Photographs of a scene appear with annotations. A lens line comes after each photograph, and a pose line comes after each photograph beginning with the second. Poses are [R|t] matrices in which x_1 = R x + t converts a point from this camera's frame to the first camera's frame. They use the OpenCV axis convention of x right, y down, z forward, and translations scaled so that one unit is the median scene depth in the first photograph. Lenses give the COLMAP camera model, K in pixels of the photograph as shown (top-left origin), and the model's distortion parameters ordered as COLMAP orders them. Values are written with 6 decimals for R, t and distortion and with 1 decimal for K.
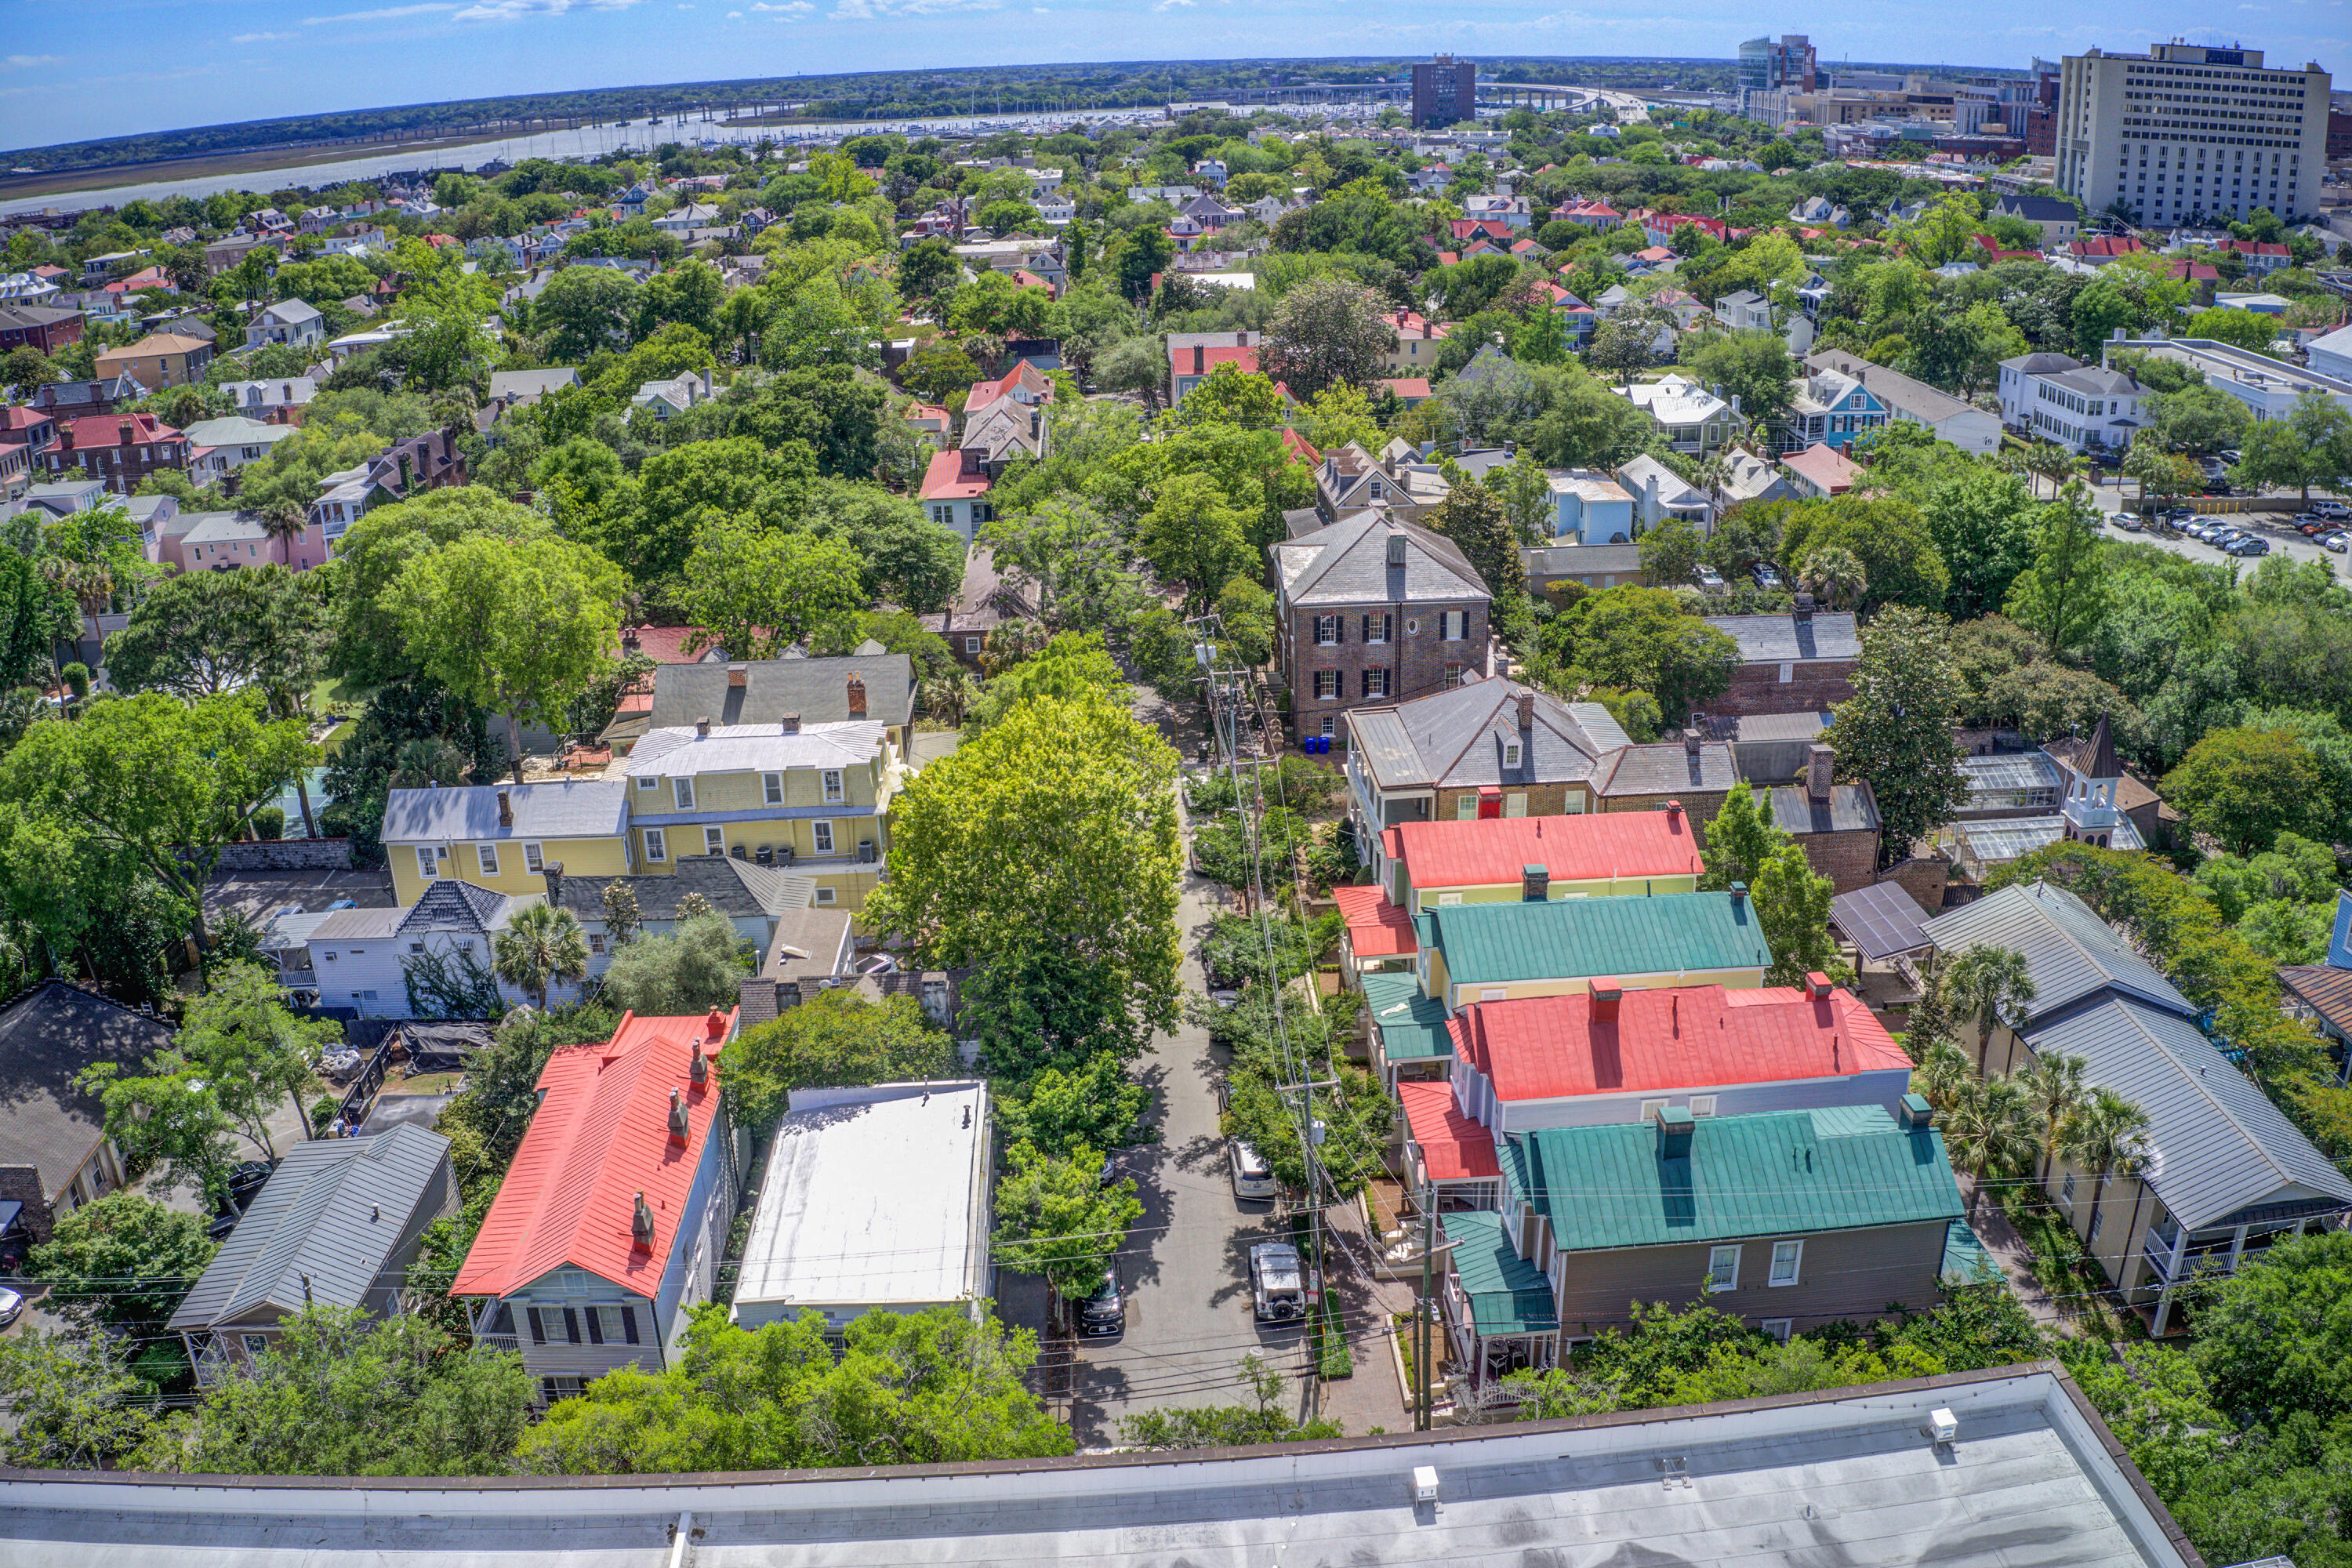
lens RADIAL K [[1913.9, 0, 1176.0], [0, 1913.9, 784.0], [0, 0, 1]] dist [-0.183742, 0.019605]
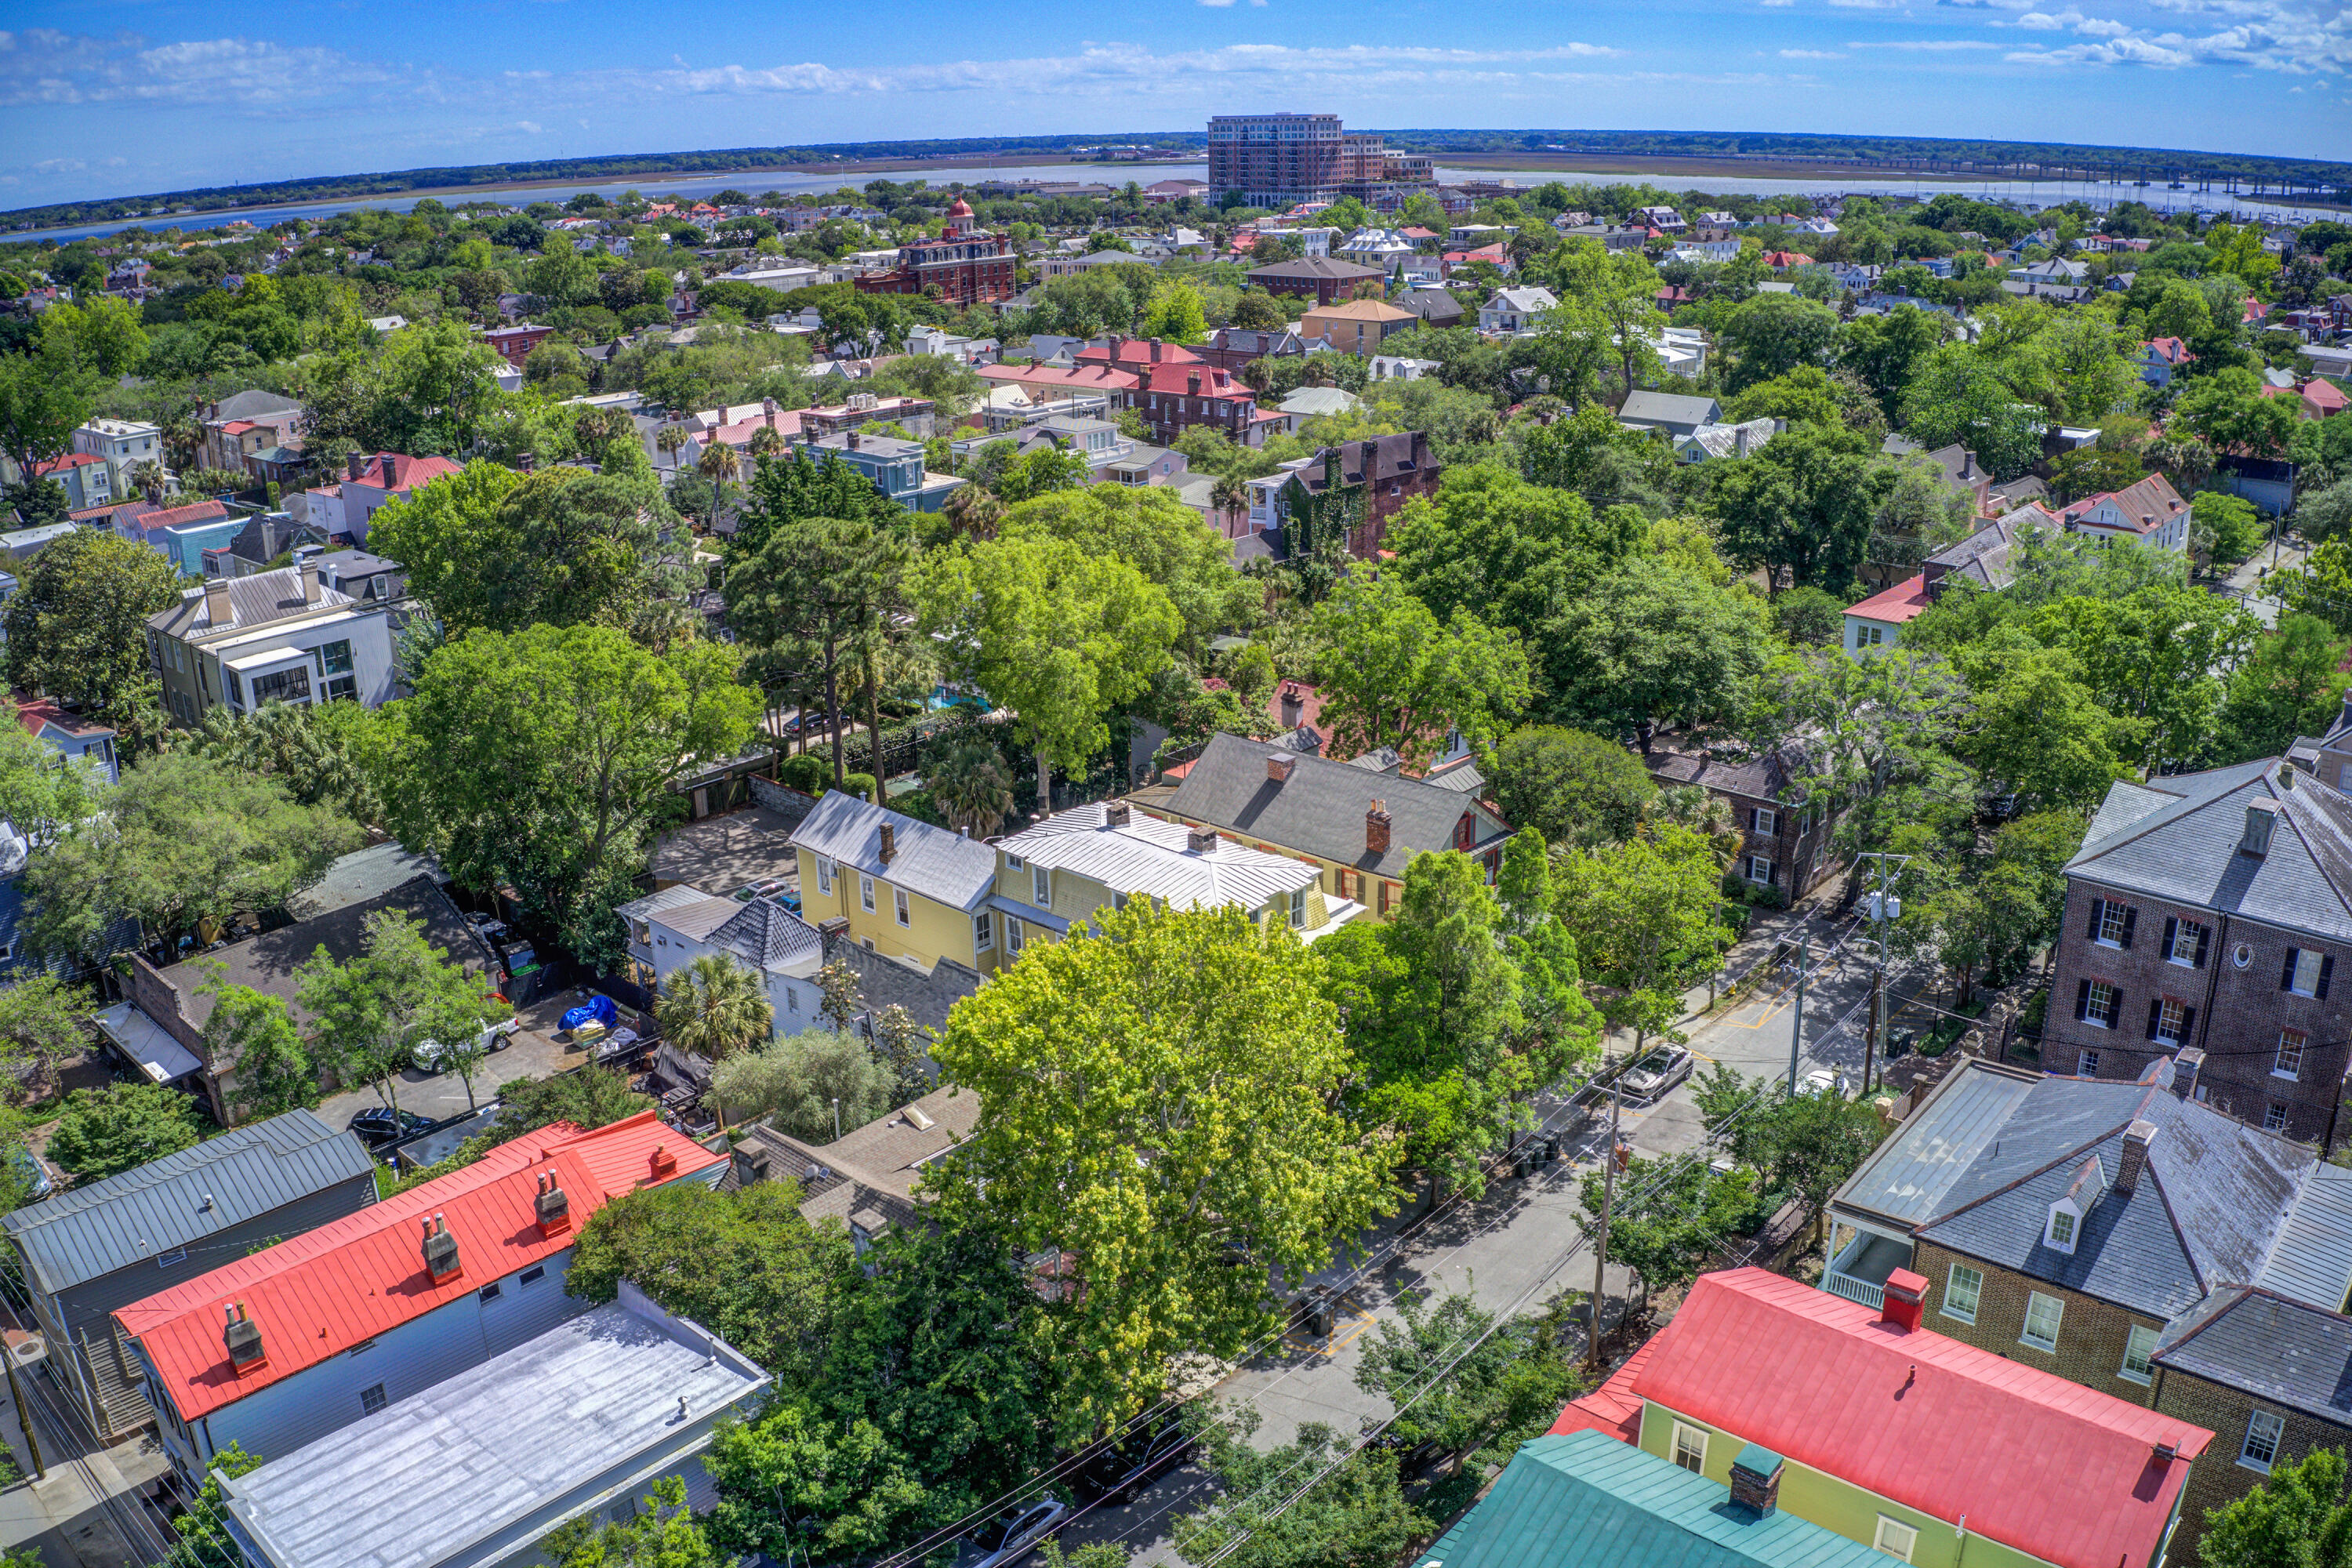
lens RADIAL K [[1913.9, 0, 1176.0], [0, 1913.9, 784.0], [0, 0, 1]] dist [-0.183742, 0.019605]
pose [[0.712561, 0.244854, -0.657498, 0.164185], [-0.256761, 0.963124, 0.080406, -0.062542], [0.652940, 0.111526, 0.749153, 0.215374]]
